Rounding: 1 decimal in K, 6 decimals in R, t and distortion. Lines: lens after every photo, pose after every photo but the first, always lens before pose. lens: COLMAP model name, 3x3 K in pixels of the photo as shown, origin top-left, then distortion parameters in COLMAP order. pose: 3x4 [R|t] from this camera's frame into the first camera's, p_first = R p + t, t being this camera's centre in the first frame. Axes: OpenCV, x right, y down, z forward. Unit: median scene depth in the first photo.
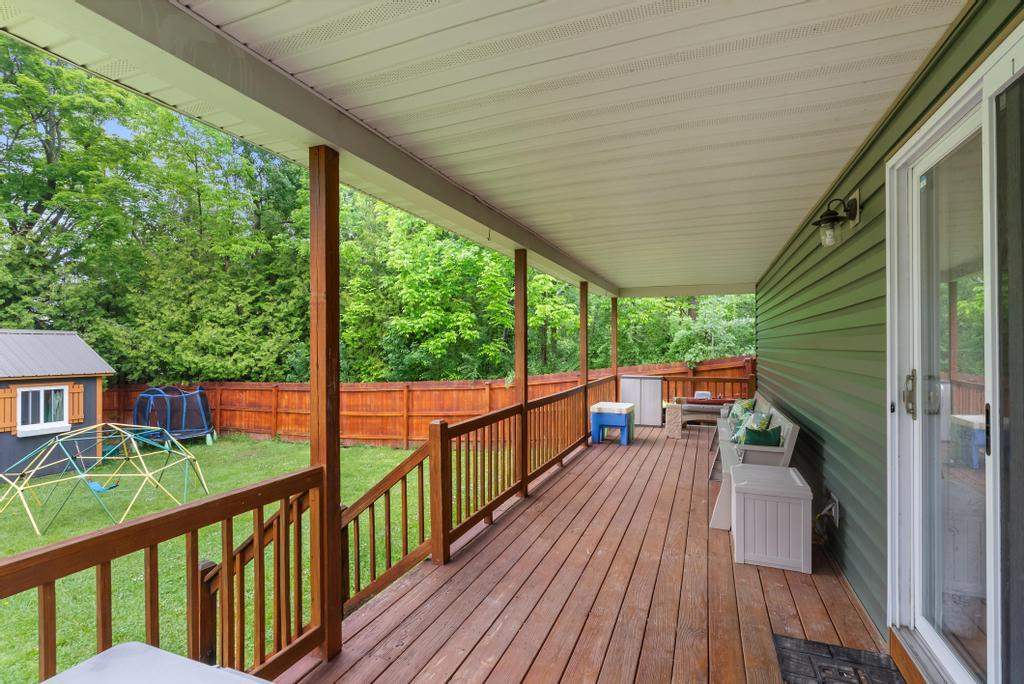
lens RADIAL K [[497.5, 0, 524.9], [0, 497.5, 345.7], [0, 0, 1]] dist [-0.001578, 0.001301]
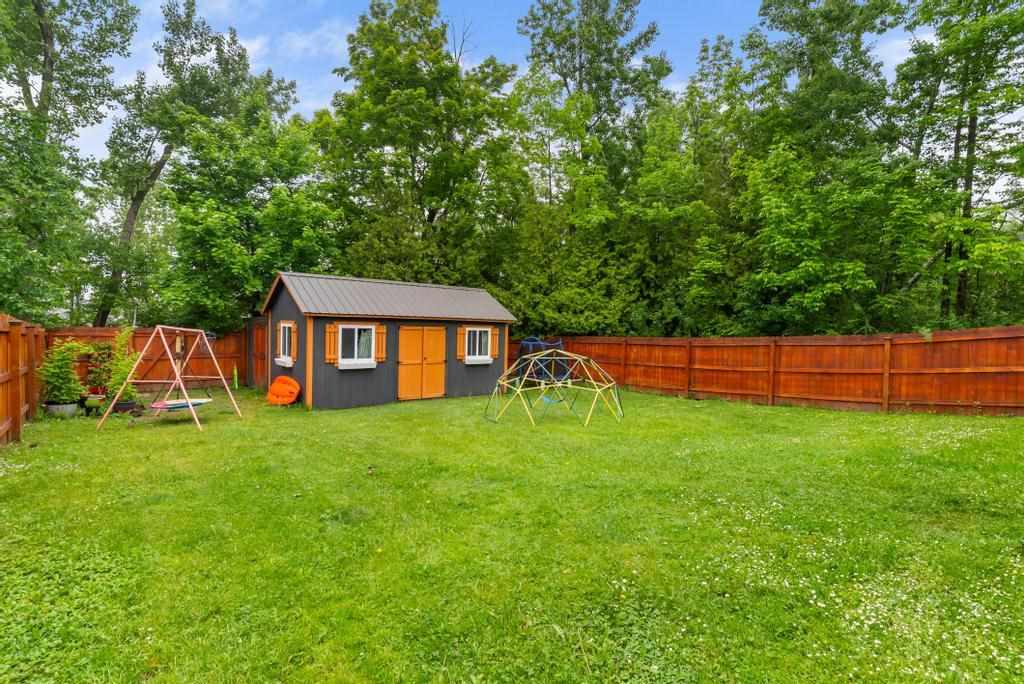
lens RADIAL K [[497.5, 0, 509.5], [0, 497.5, 341.3], [0, 0, 1]] dist [-0.001578, 0.001301]
pose [[0.877294, 0.033858, -0.478757, -0.192286], [-0.024149, 0.999359, 0.026423, 0.058857], [0.479345, -0.011619, 0.877550, -0.081619]]
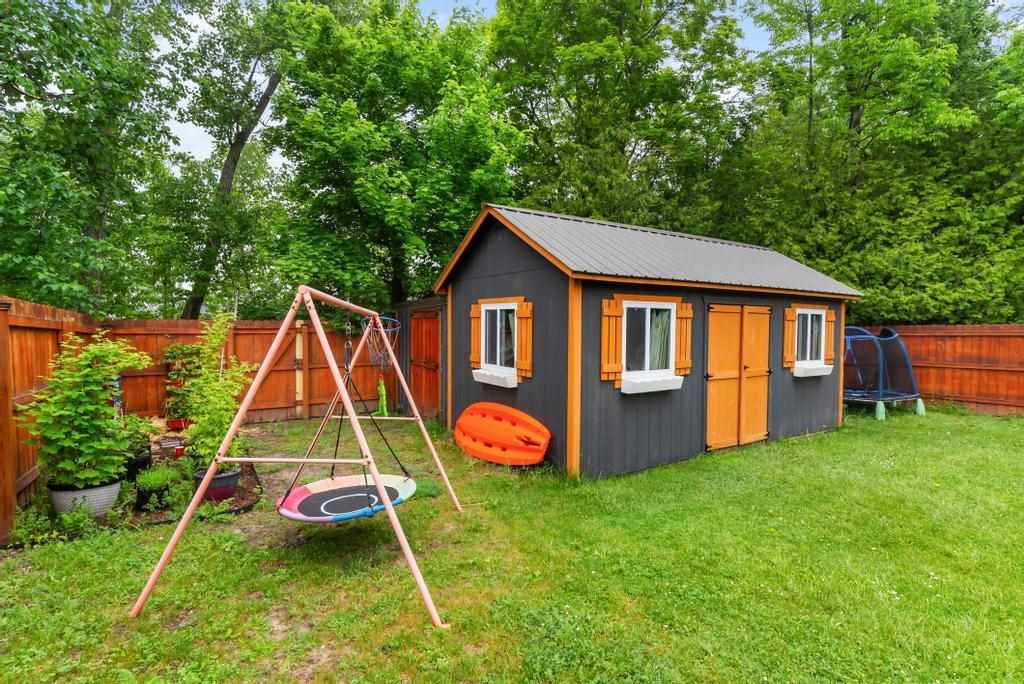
lens RADIAL K [[497.5, 0, 503.5], [0, 497.5, 343.7], [0, 0, 1]] dist [-0.001578, 0.001301]
pose [[0.794740, 0.025465, -0.606415, -0.638068], [-0.006333, 0.999413, 0.033669, 0.079814], [0.606917, -0.022918, 0.794435, 0.120346]]
